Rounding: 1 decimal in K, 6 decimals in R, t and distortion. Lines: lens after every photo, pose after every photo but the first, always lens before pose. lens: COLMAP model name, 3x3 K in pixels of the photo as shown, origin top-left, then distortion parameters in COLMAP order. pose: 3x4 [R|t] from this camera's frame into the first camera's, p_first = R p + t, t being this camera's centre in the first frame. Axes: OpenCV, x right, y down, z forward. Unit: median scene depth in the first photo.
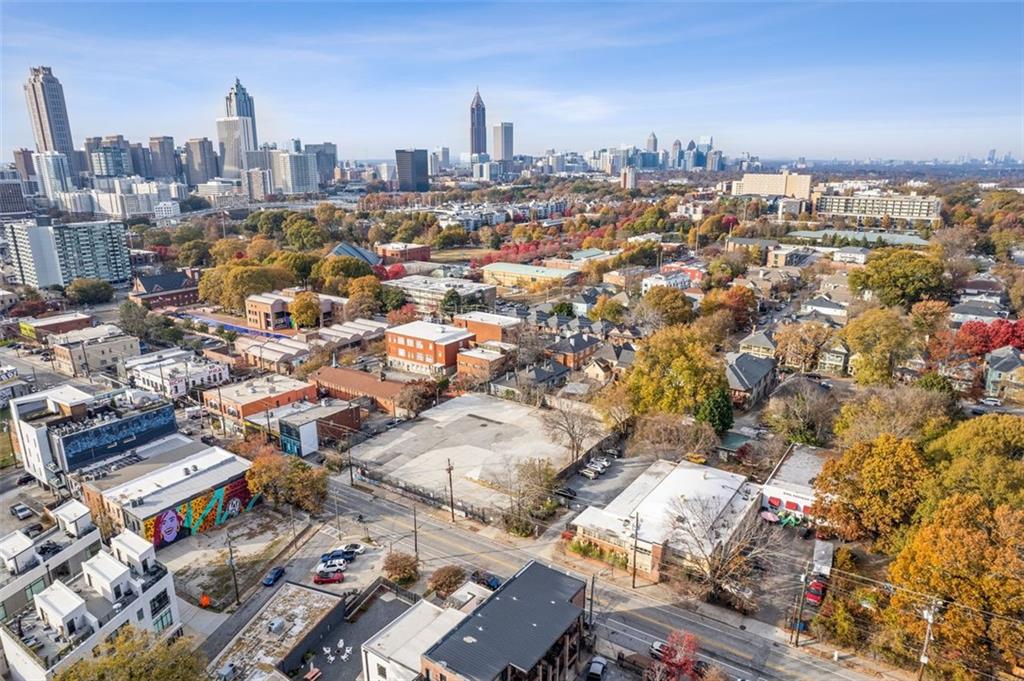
lens RADIAL K [[658.2, 0, 514.3], [0, 658.2, 344.9], [0, 0, 1]] dist [-0.070553, 0.056574]
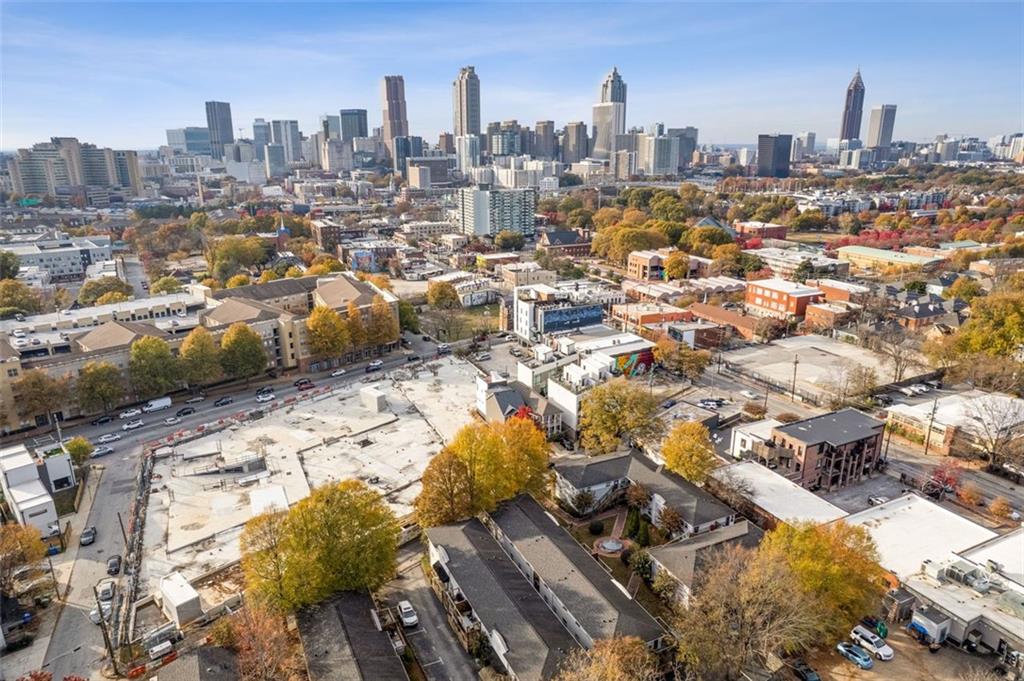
lens RADIAL K [[658.2, 0, 512.4], [0, 658.2, 344.4], [0, 0, 1]] dist [-0.070553, 0.056574]
pose [[0.870985, 0.143908, -0.469762, 0.009549], [-0.133497, 0.989488, 0.055604, 0.063696], [0.472826, 0.014282, 0.881040, -0.219832]]
